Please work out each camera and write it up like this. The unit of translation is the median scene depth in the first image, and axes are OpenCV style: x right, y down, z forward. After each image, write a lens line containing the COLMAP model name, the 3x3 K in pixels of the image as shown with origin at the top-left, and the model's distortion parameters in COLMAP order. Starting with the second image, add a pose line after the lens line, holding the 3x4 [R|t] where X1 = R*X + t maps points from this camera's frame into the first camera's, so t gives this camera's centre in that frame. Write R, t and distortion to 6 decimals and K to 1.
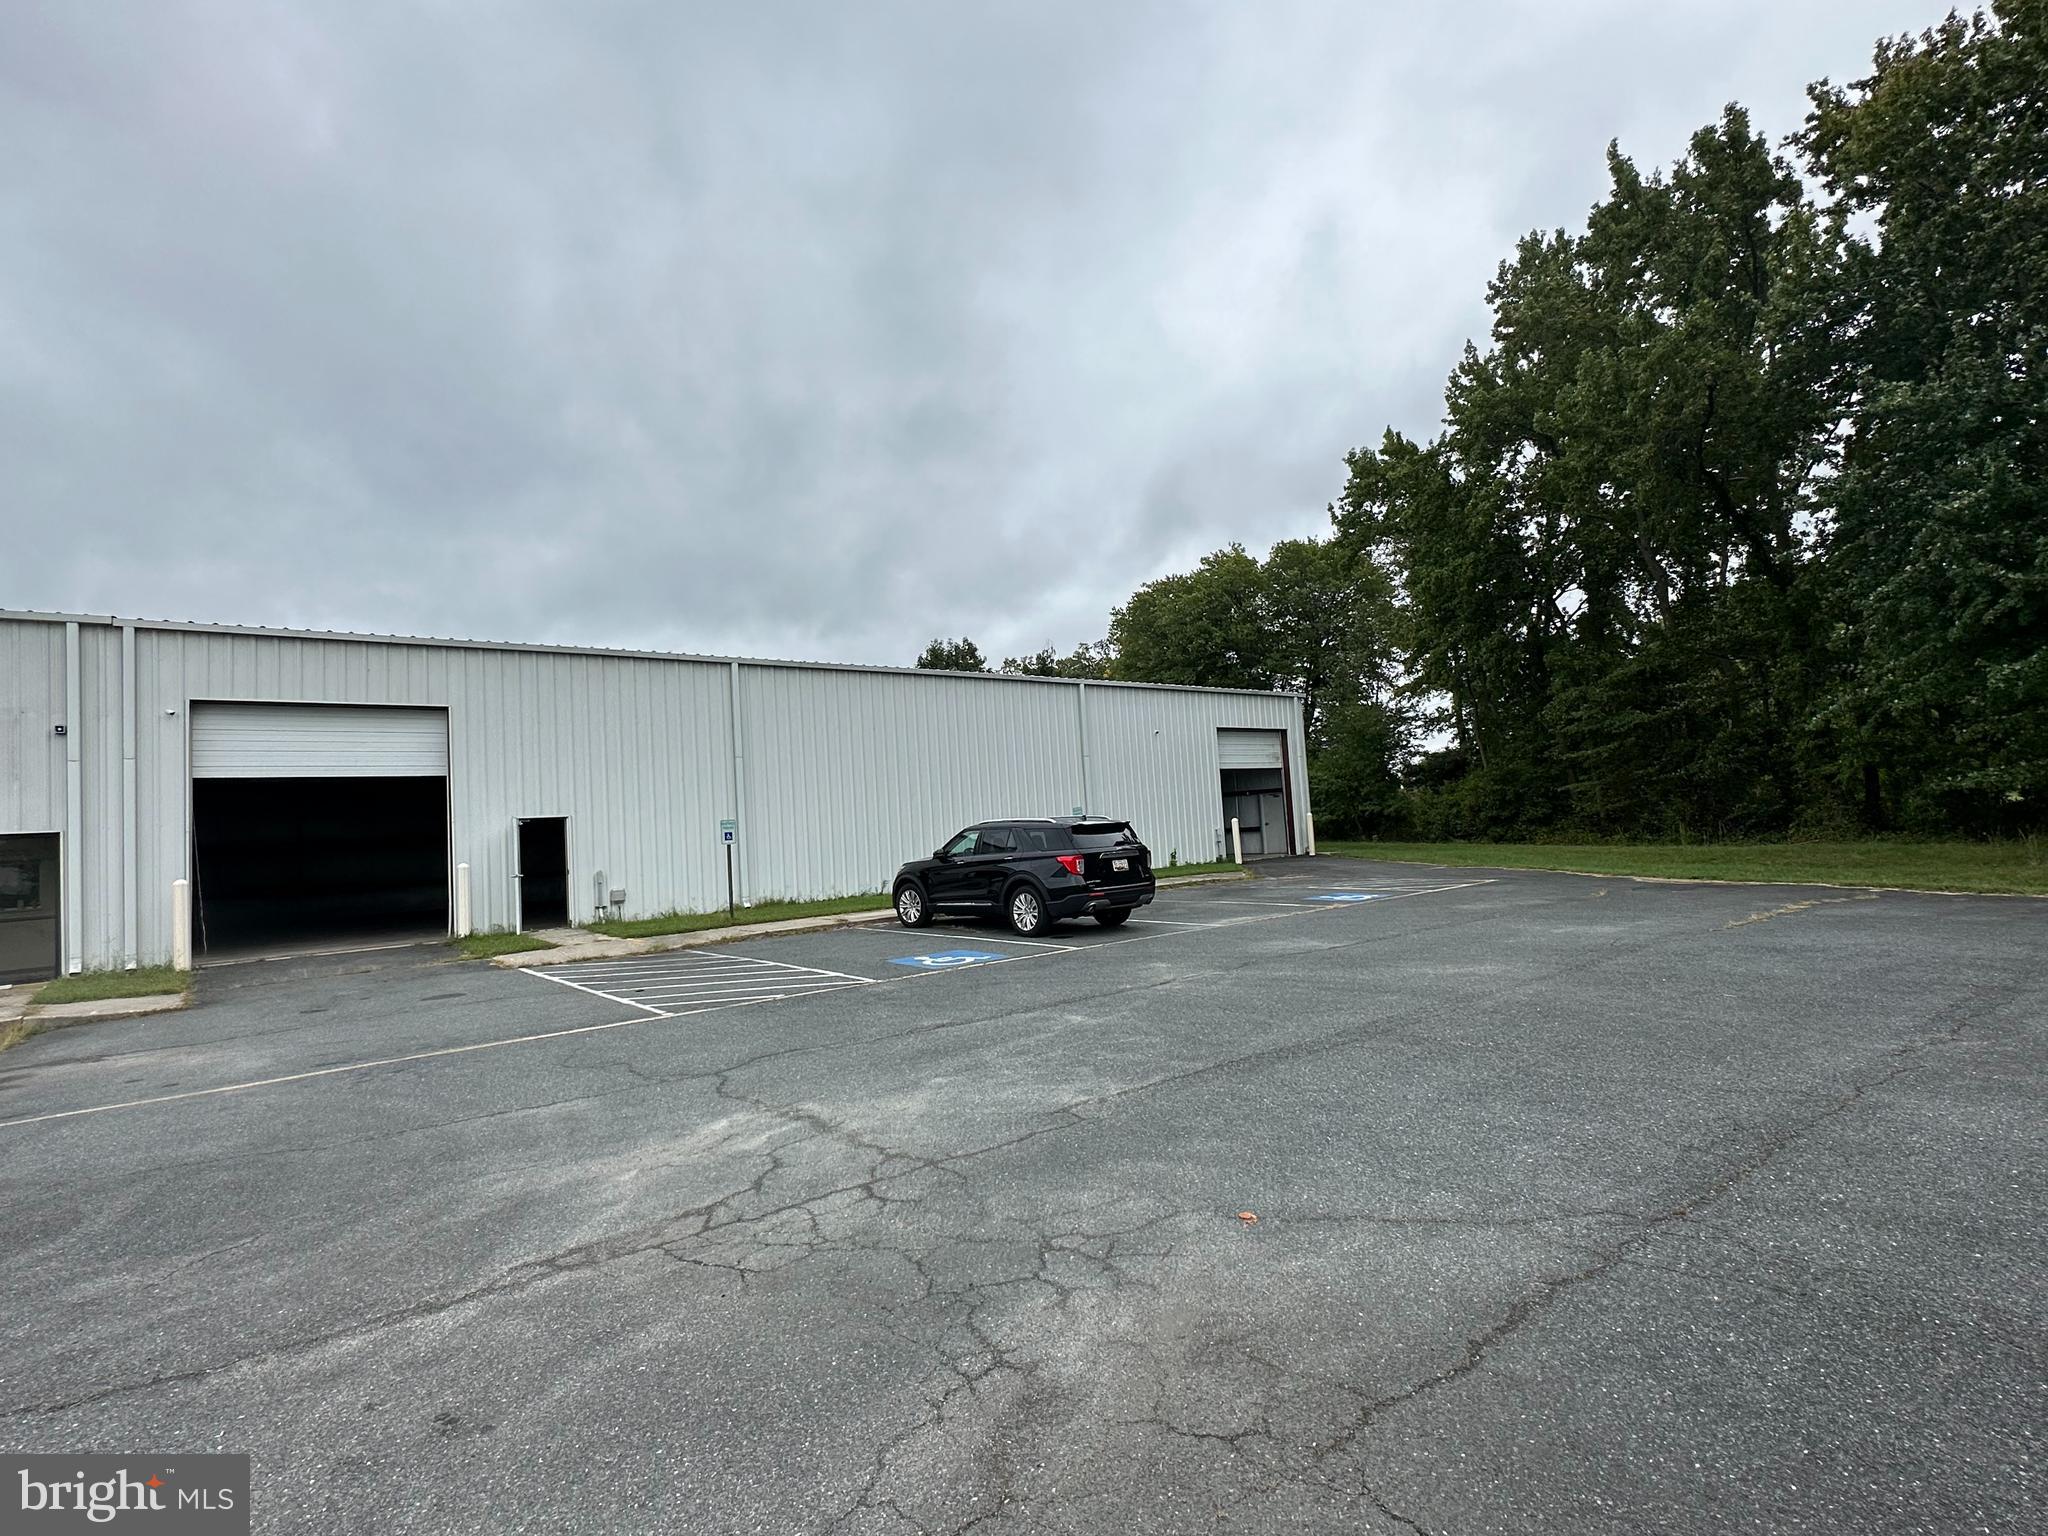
lens RADIAL K [[1024.5, 0, 1014.1], [0, 1024.5, 761.3], [0, 0, 1]] dist [0.000146, 0.004003]
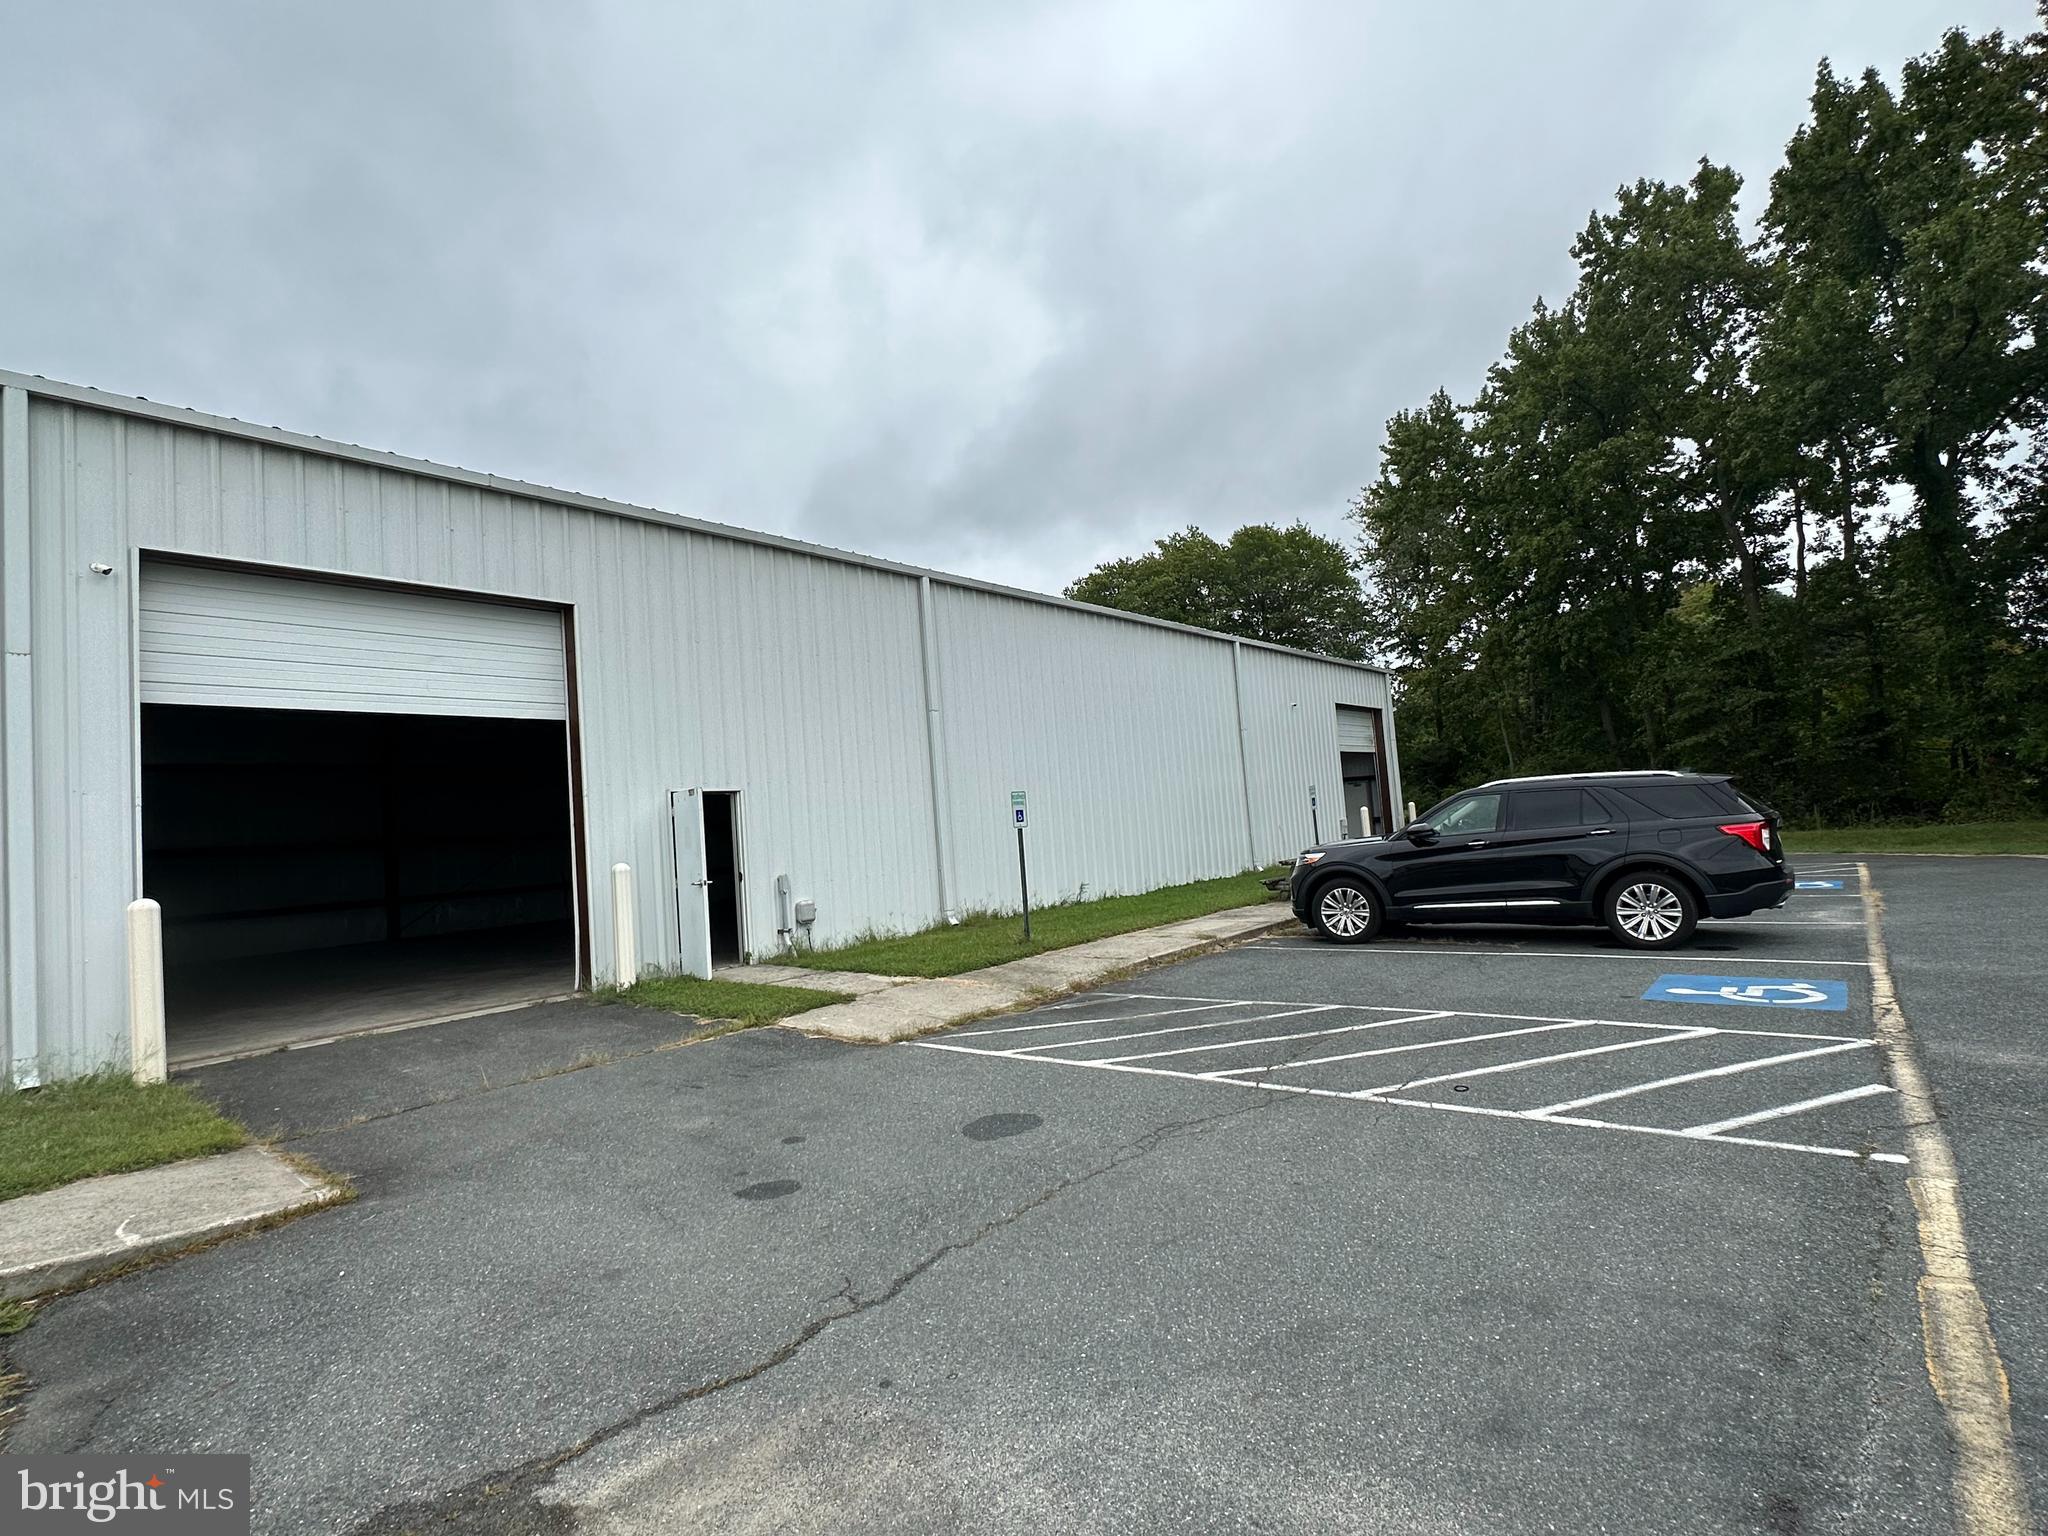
lens RADIAL K [[1024.5, 0, 1021.5], [0, 1024.5, 763.2], [0, 0, 1]] dist [0.000146, 0.004003]
pose [[0.977600, 0.000389, 0.210473, -0.489570], [0.002015, 0.999935, -0.011205, 0.054393], [-0.210463, 0.011378, 0.977536, 0.414036]]
